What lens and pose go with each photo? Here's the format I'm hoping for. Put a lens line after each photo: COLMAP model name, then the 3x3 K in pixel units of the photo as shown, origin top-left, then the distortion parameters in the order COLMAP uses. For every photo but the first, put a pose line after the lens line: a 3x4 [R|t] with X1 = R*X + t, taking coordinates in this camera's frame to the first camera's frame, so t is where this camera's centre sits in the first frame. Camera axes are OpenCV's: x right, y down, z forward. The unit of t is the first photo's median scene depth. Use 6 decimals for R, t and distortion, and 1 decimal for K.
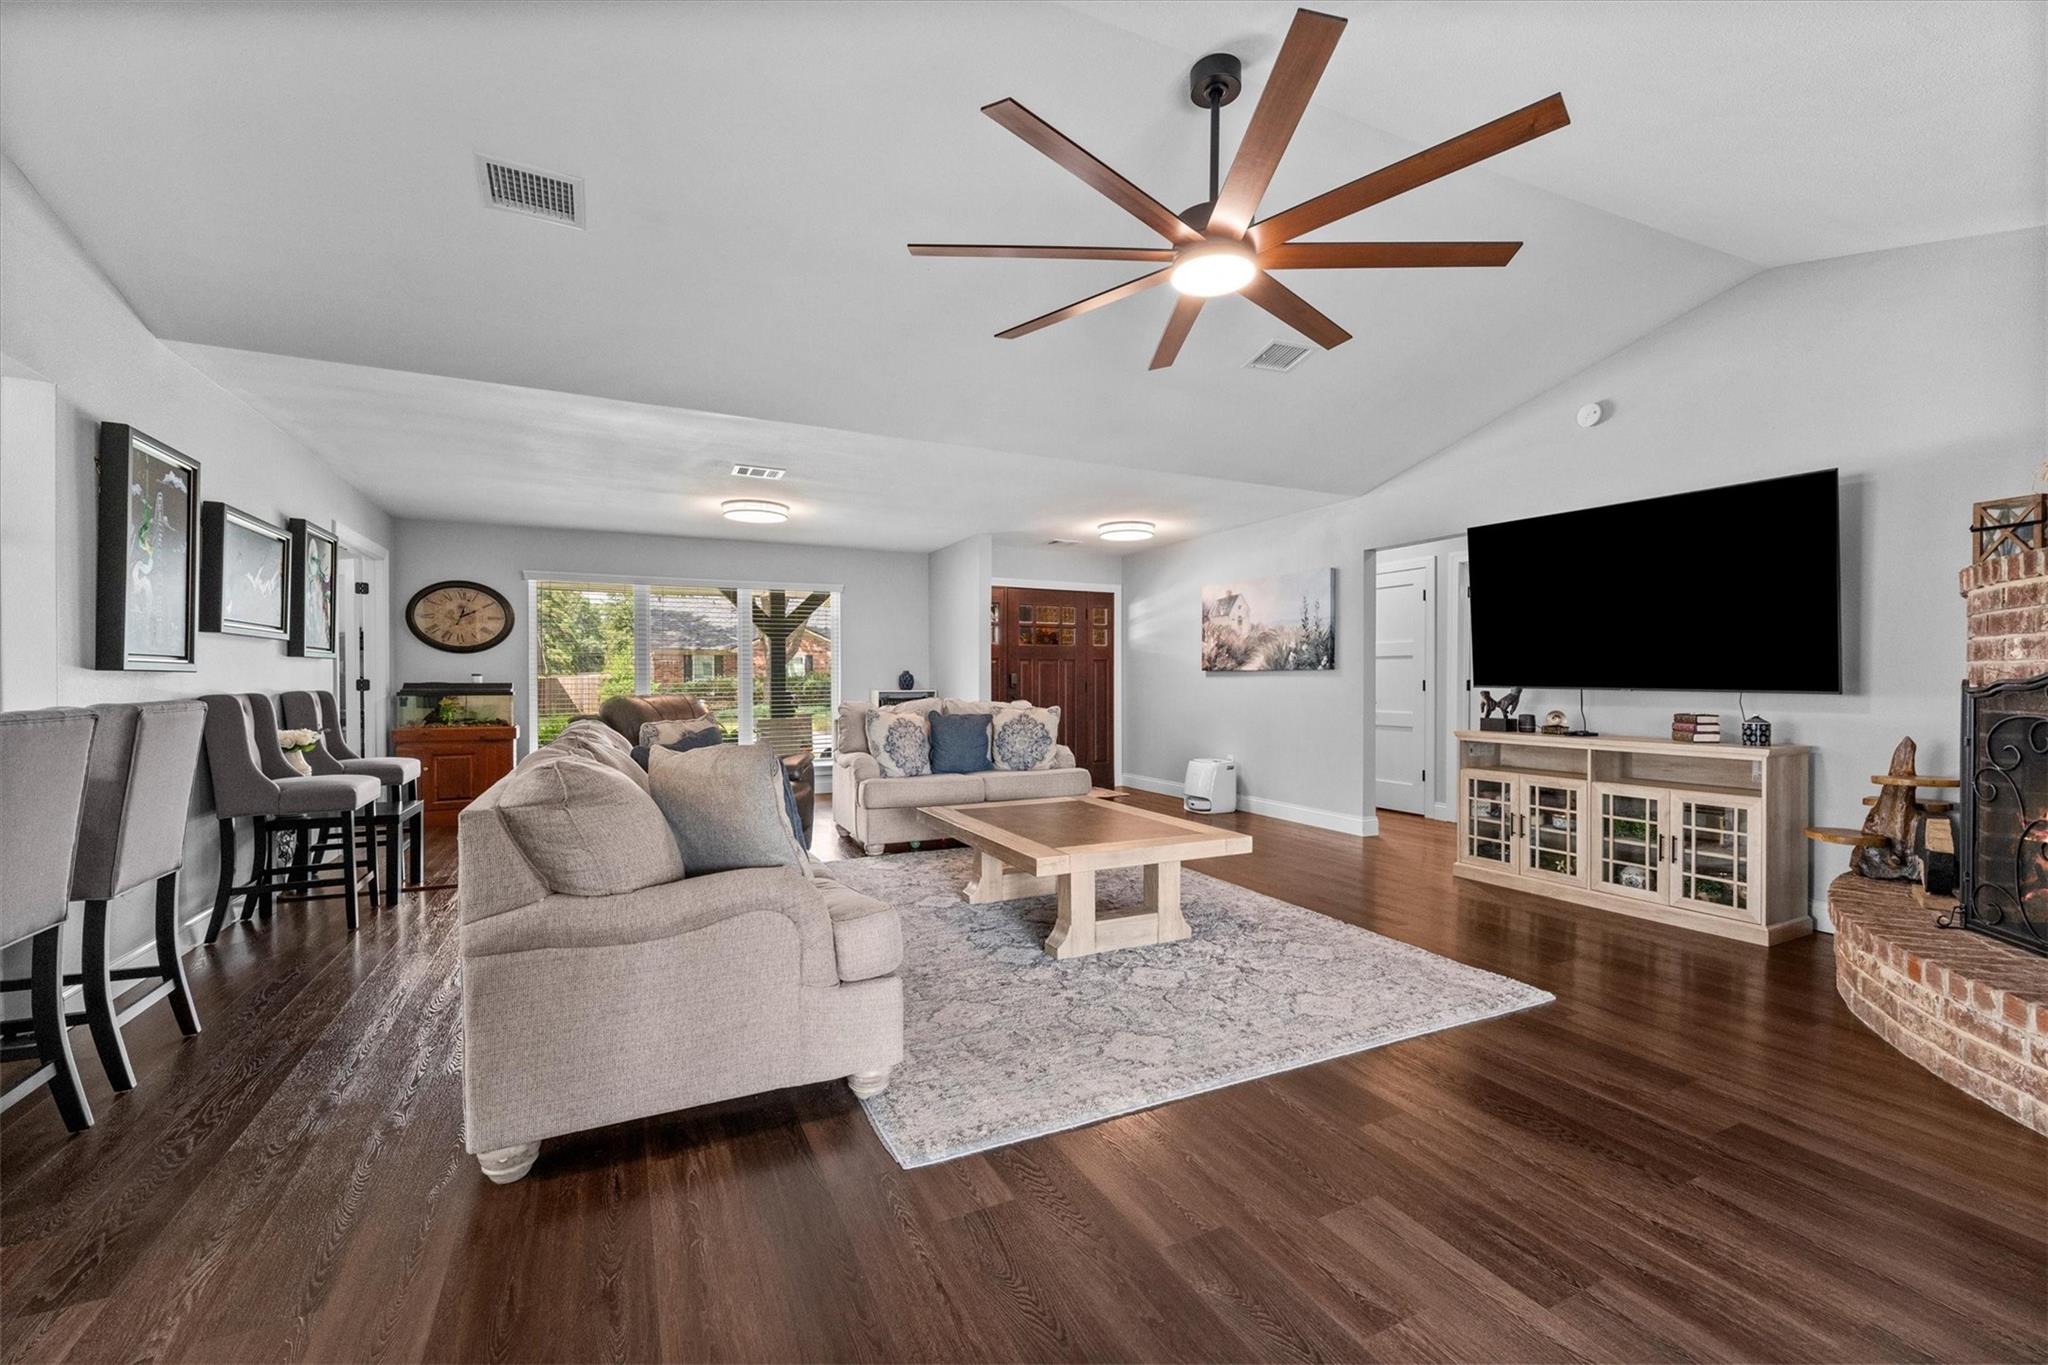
lens RADIAL K [[837.4, 0, 1019.5], [0, 837.4, 683.3], [0, 0, 1]] dist [0.002906, -0.002025]
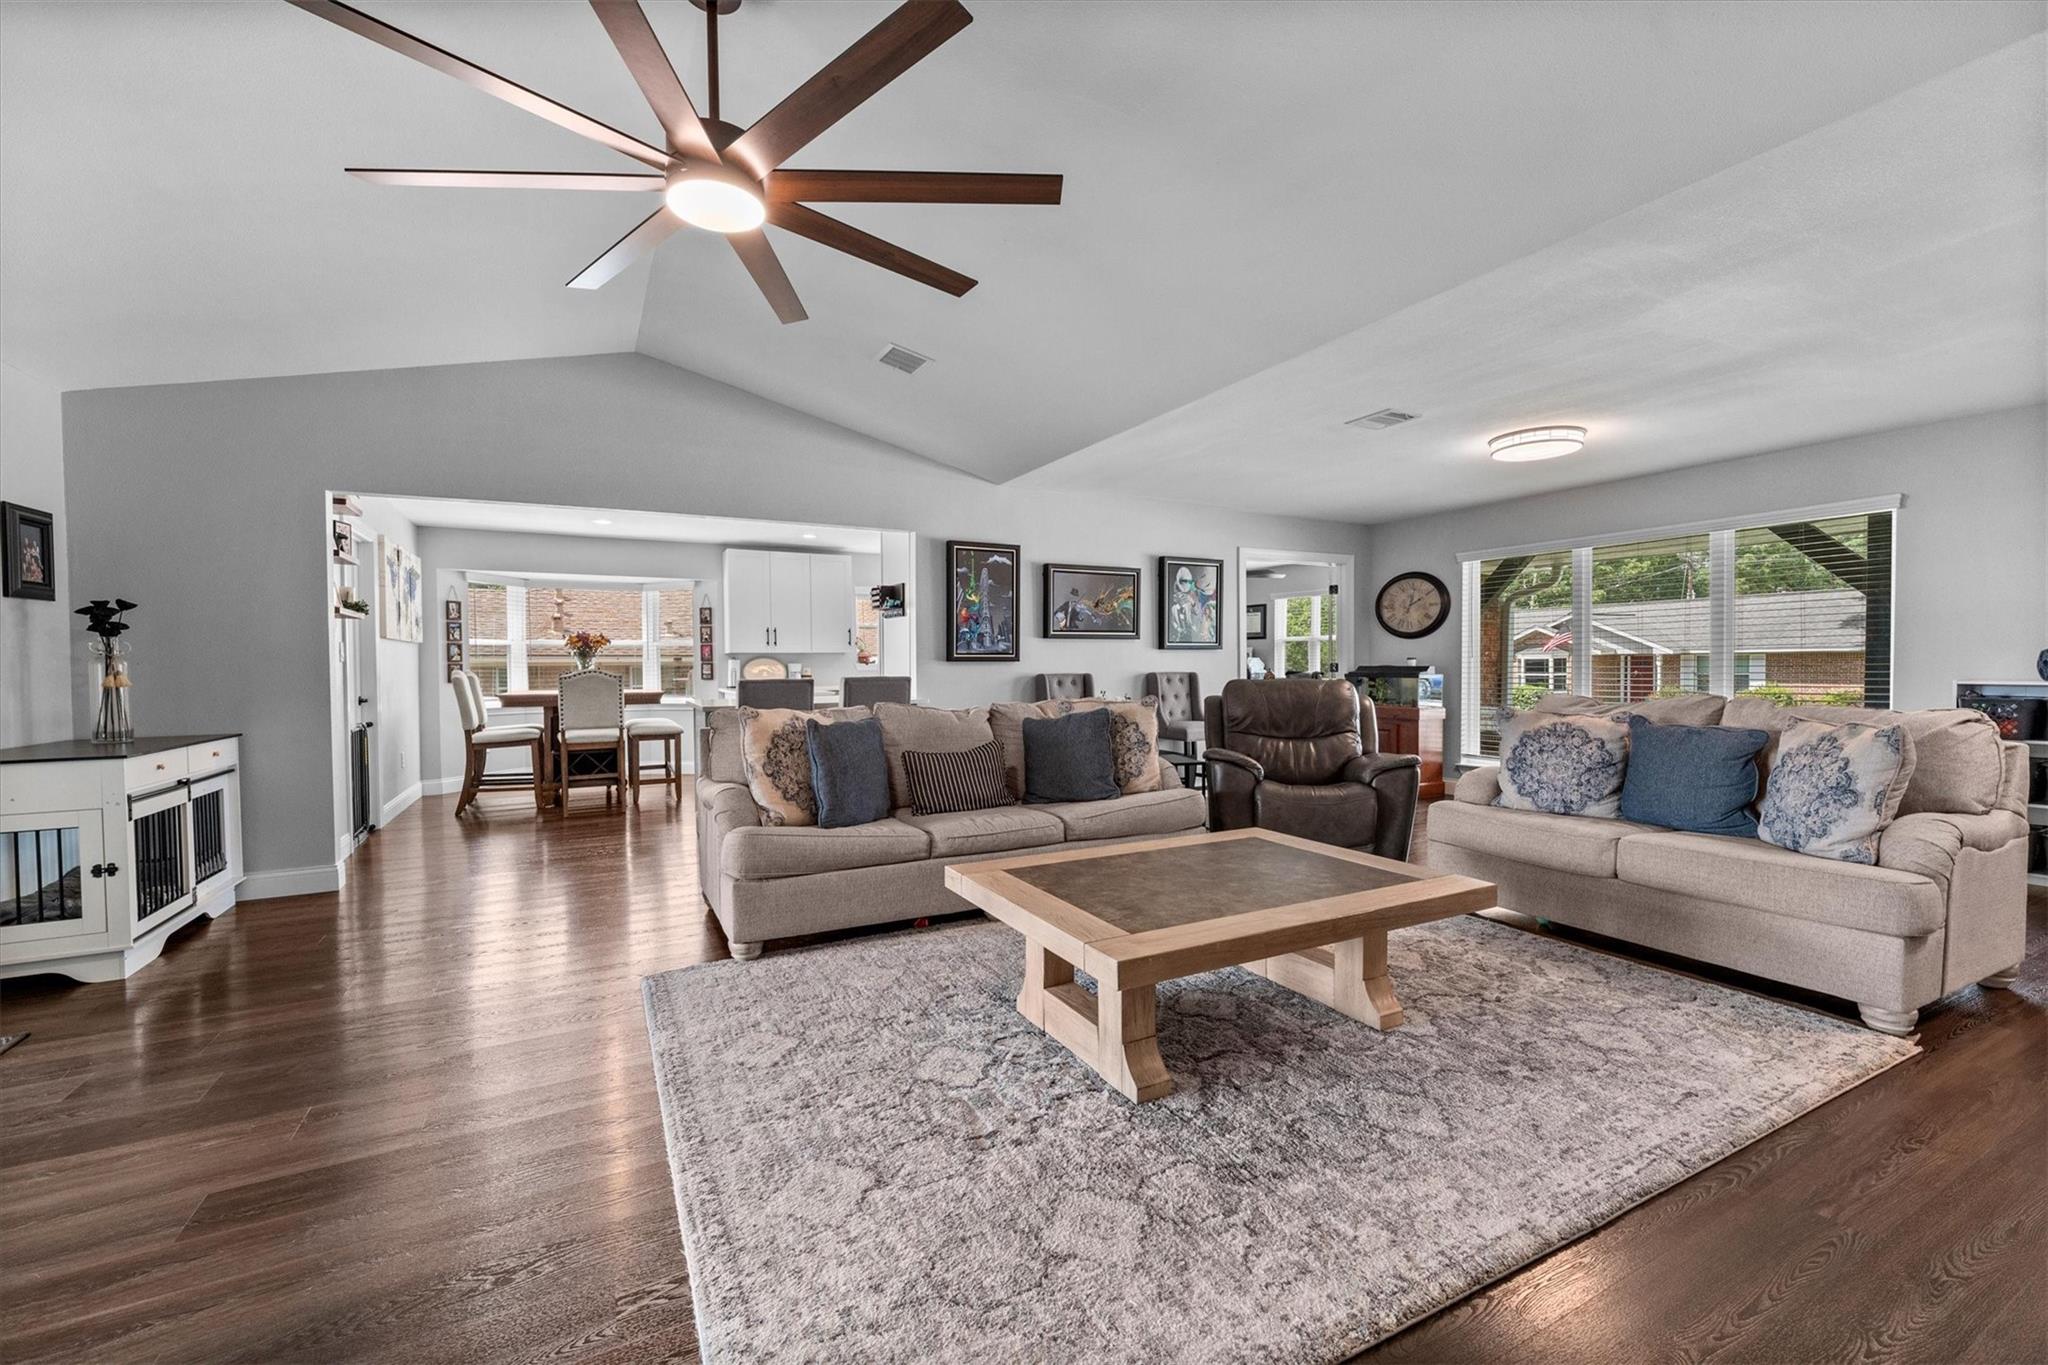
lens RADIAL K [[837.4, 0, 1027.8], [0, 837.4, 682.0], [0, 0, 1]] dist [0.002906, -0.002025]
pose [[0.038588, 0.021515, -0.999024, 0.749495], [0.002316, 0.999764, 0.021620, -0.007609], [0.999253, -0.003148, 0.038530, 0.856713]]
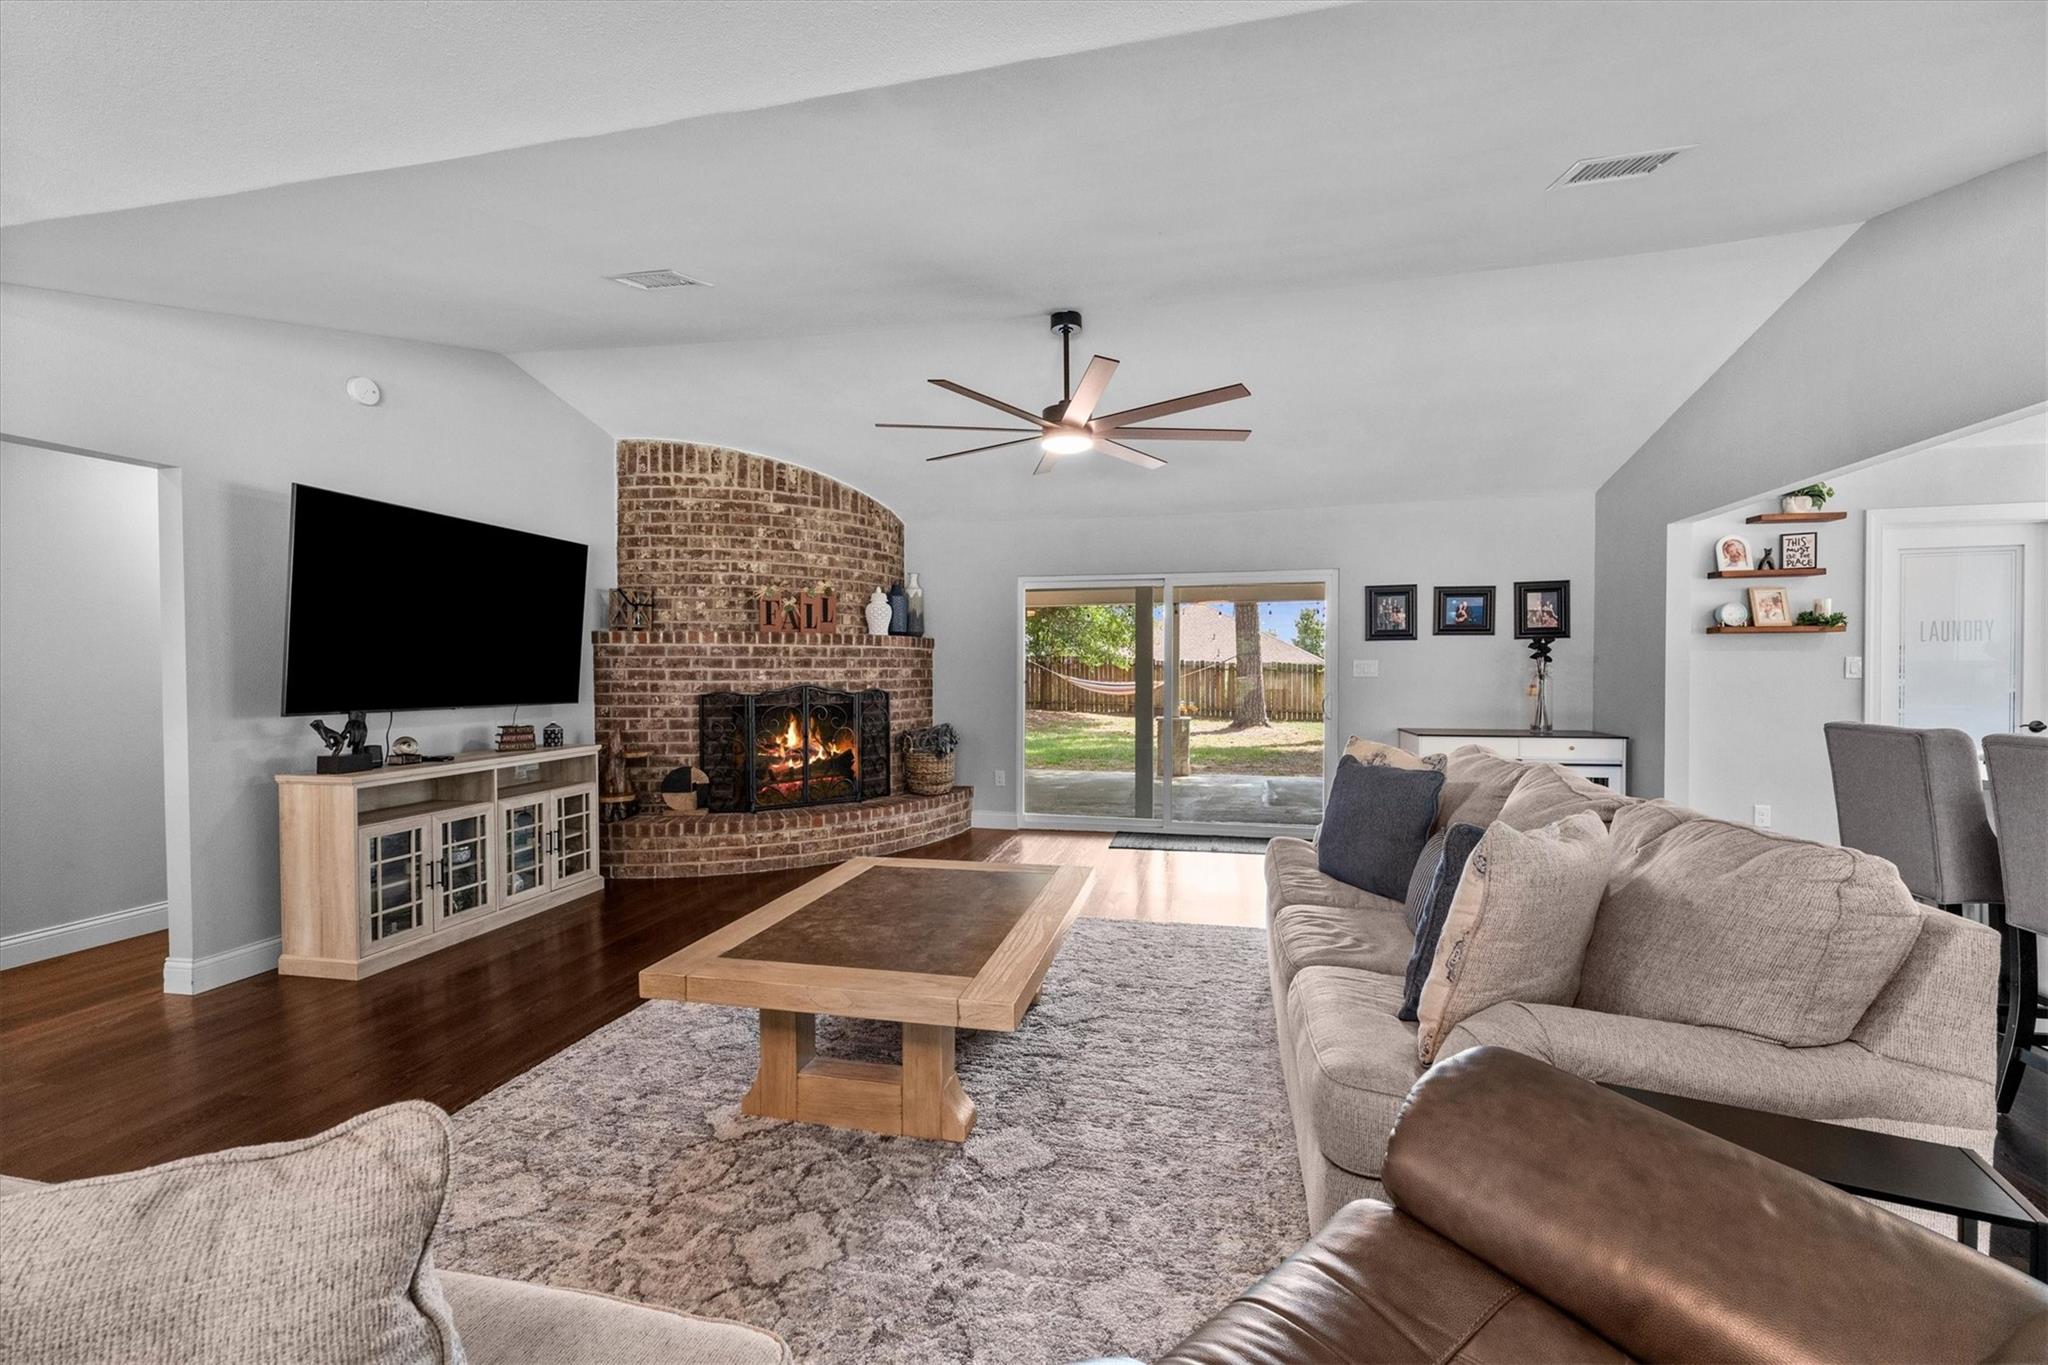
lens RADIAL K [[837.4, 0, 1024.9], [0, 837.4, 683.2], [0, 0, 1]] dist [0.002906, -0.002025]
pose [[-0.781834, -0.007192, 0.623445, -0.471821], [0.008010, 0.999735, 0.021579, -0.043251], [-0.623435, 0.021865, -0.781569, 1.539962]]
